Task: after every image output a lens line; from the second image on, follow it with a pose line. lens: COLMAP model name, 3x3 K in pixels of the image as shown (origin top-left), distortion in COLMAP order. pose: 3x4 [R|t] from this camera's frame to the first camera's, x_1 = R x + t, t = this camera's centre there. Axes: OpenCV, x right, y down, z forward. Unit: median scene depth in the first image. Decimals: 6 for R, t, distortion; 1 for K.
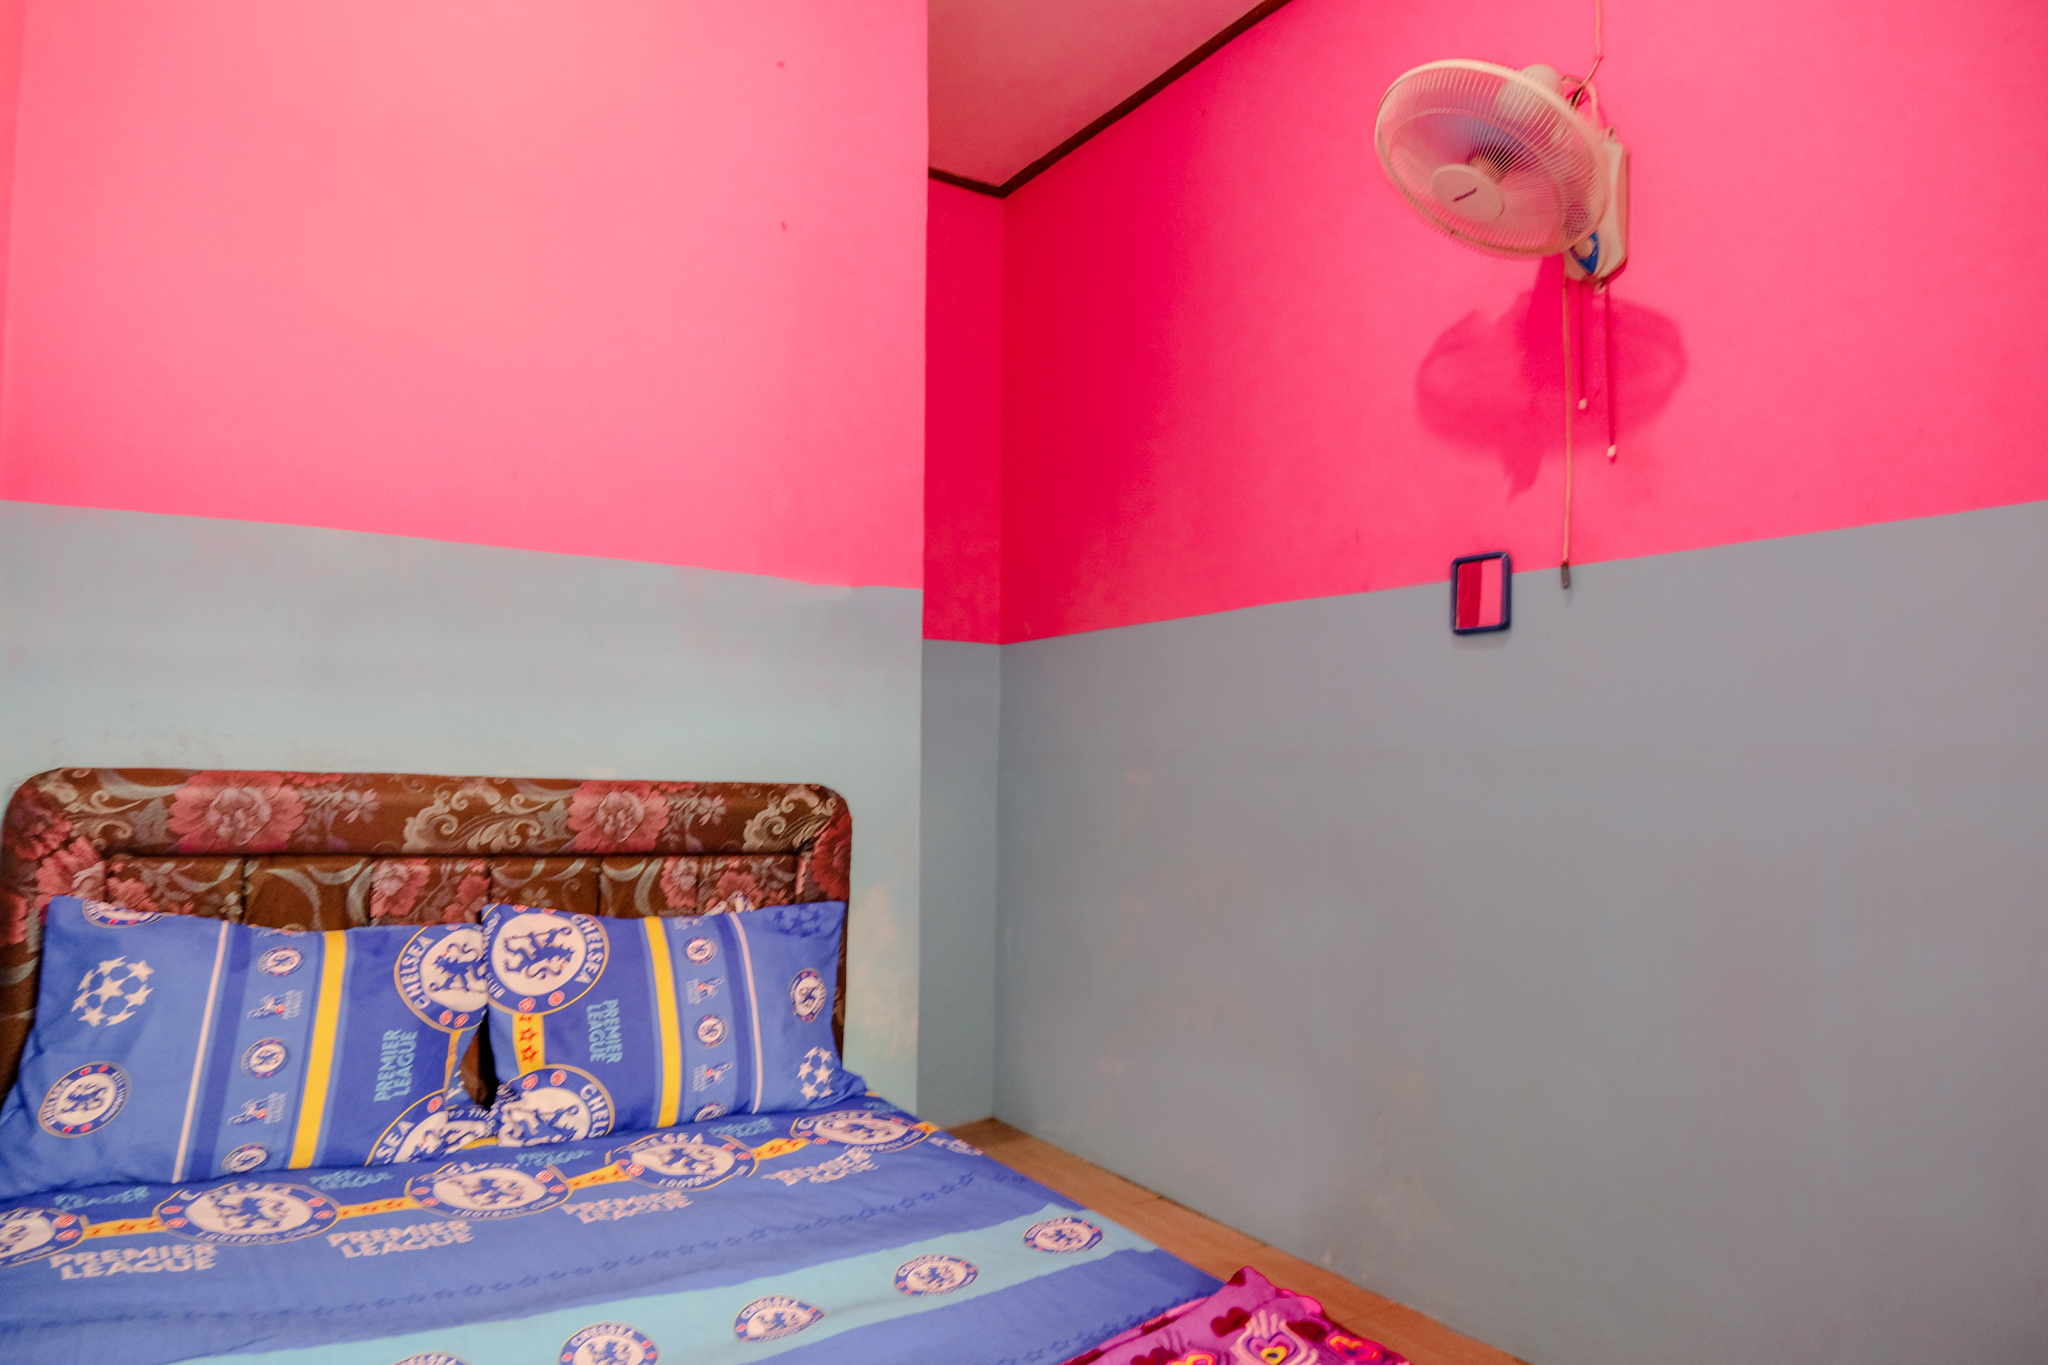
lens RADIAL K [[1275.3, 0, 1046.6], [0, 1275.3, 690.3], [0, 0, 1]] dist [-0.031431, 0.012442]
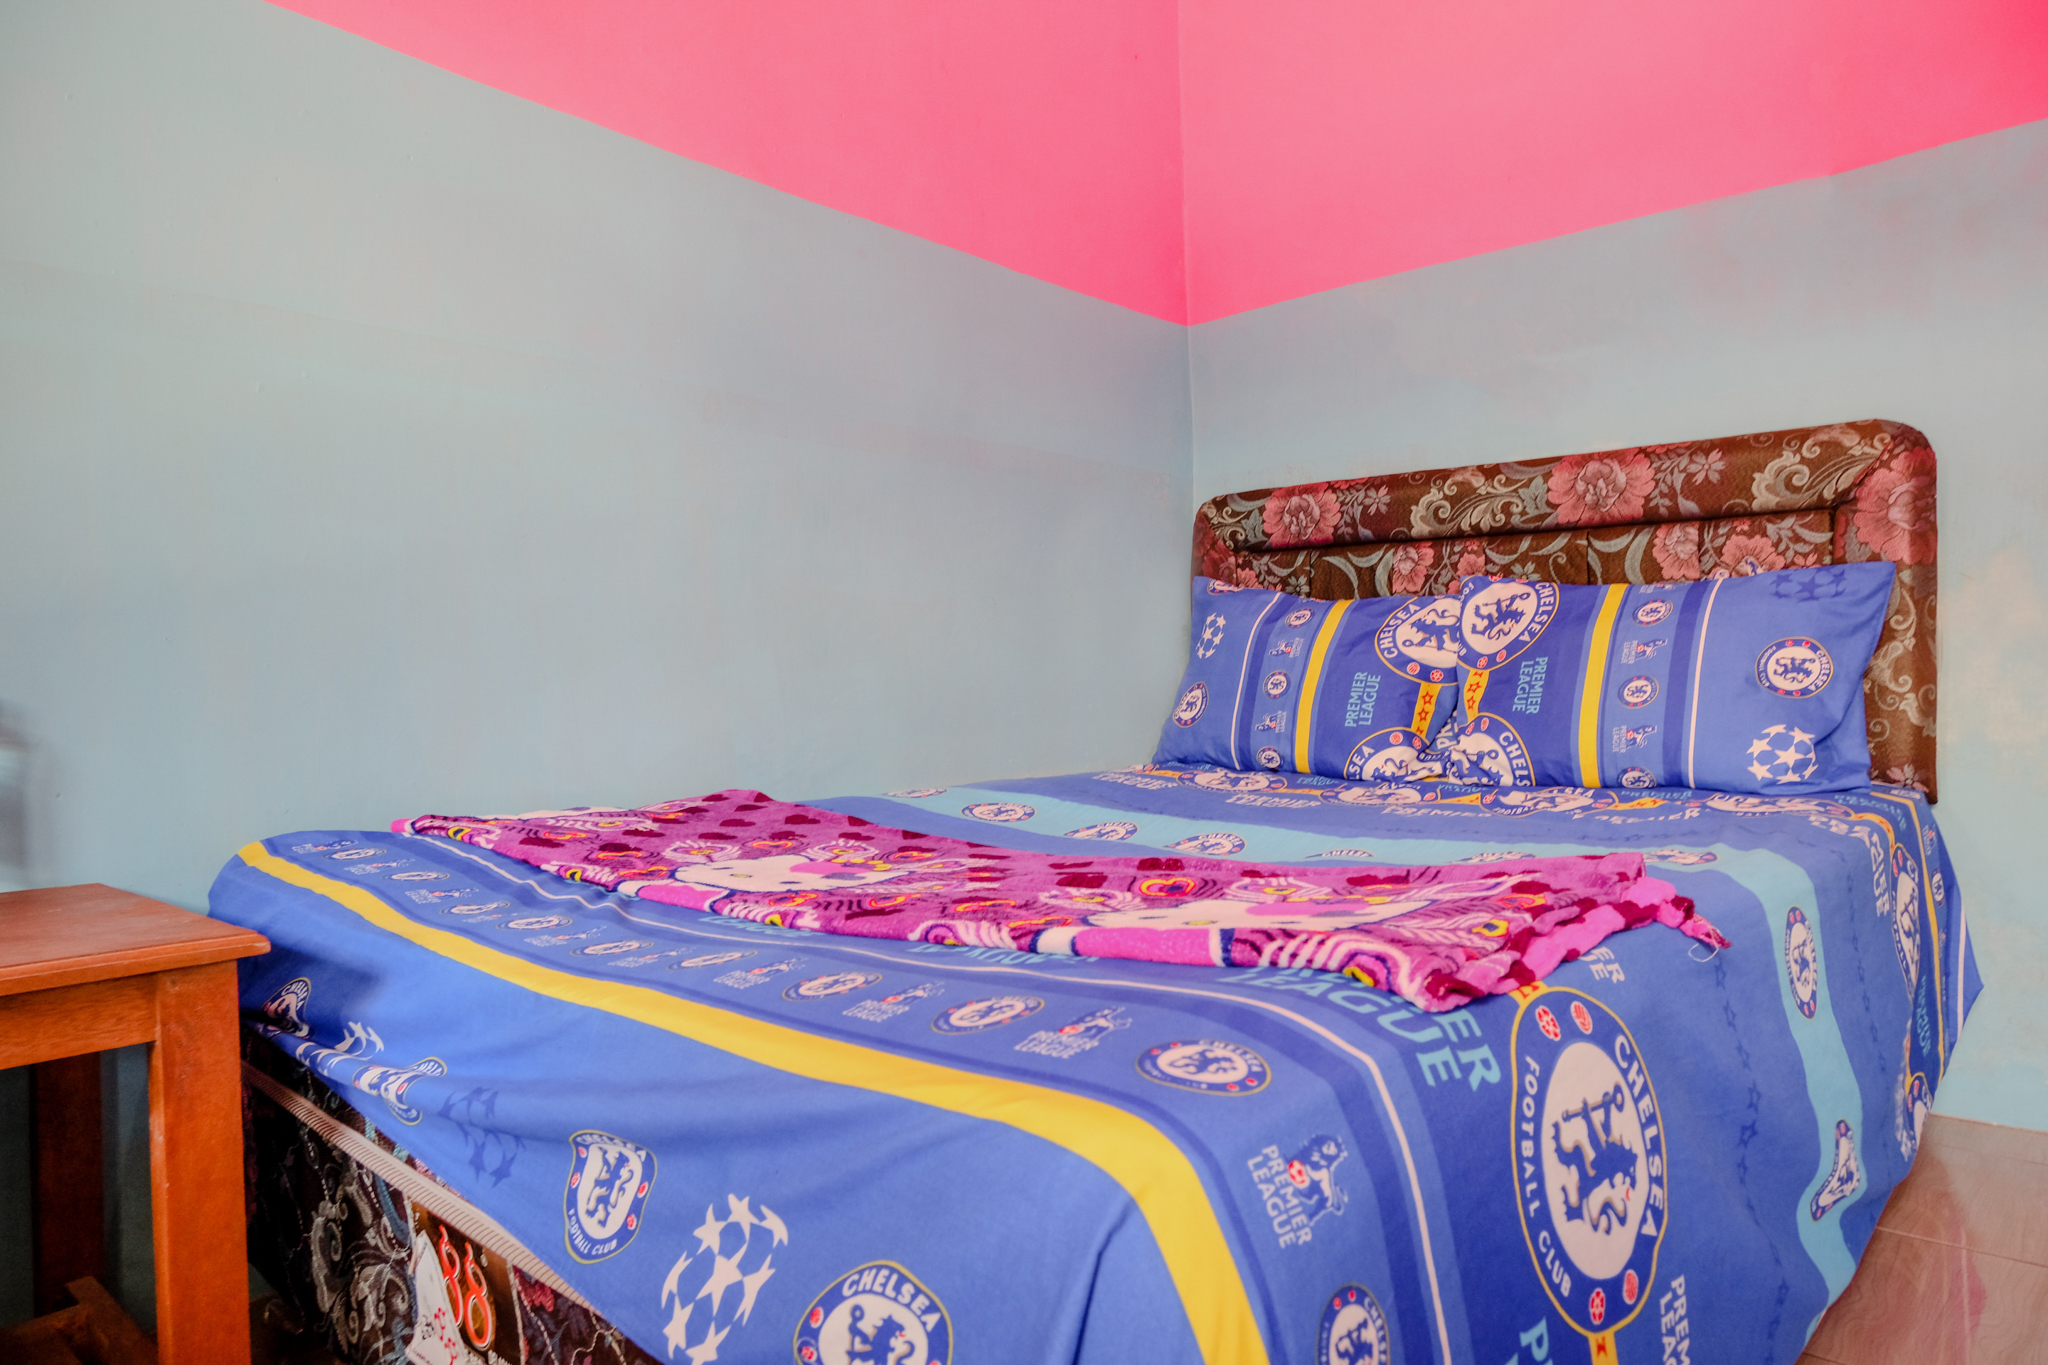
lens RADIAL K [[1275.3, 0, 1012.9], [0, 1275.3, 688.6], [0, 0, 1]] dist [-0.031431, 0.012442]
pose [[0.233427, -0.018964, -0.972189, 0.540514], [0.081546, 0.996670, 0.000138, 0.237592], [0.968949, -0.079310, 0.234196, 0.361154]]
